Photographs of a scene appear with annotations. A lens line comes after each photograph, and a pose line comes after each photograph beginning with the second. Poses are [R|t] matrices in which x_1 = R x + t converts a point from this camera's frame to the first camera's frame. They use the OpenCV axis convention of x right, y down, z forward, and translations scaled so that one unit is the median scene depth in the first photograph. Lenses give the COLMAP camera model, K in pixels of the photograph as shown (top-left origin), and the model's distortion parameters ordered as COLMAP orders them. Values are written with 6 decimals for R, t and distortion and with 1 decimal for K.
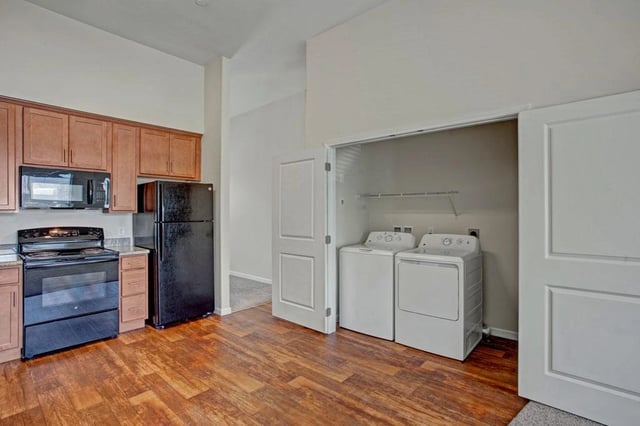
lens RADIAL K [[329.6, 0, 320.1], [0, 329.6, 212.3], [0, 0, 1]] dist [-0.043377, 0.004655]
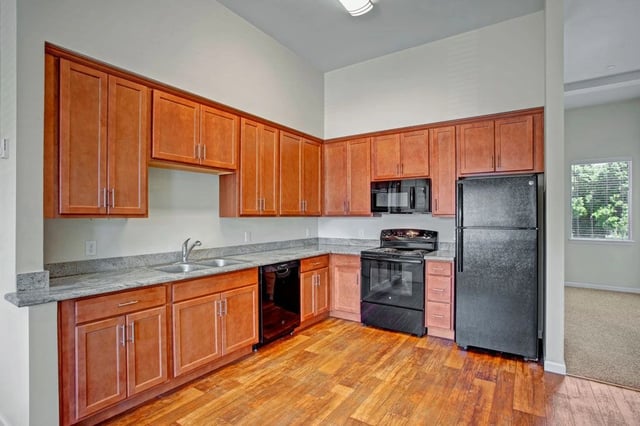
lens RADIAL K [[312.2, 0, 319.5], [0, 312.2, 218.0], [0, 0, 1]] dist [-0.019629, 0.000357]
pose [[0.117956, -0.005282, -0.993005, 0.379092], [0.001365, 0.999986, -0.005157, 0.013807], [0.993018, -0.000747, 0.117961, 0.672837]]
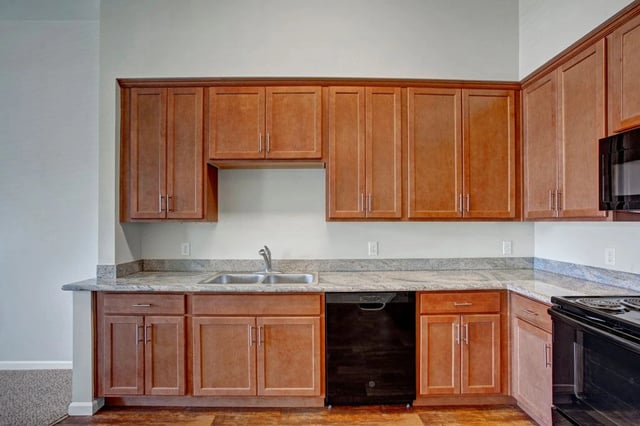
lens RADIAL K [[329.6, 0, 325.6], [0, 329.6, 224.7], [0, 0, 1]] dist [-0.043377, 0.004655]
pose [[-0.734136, -0.000156, -0.679003, -0.150887], [-0.006404, 0.999957, 0.006694, 0.007988], [0.678972, 0.009263, -0.734105, 1.151150]]
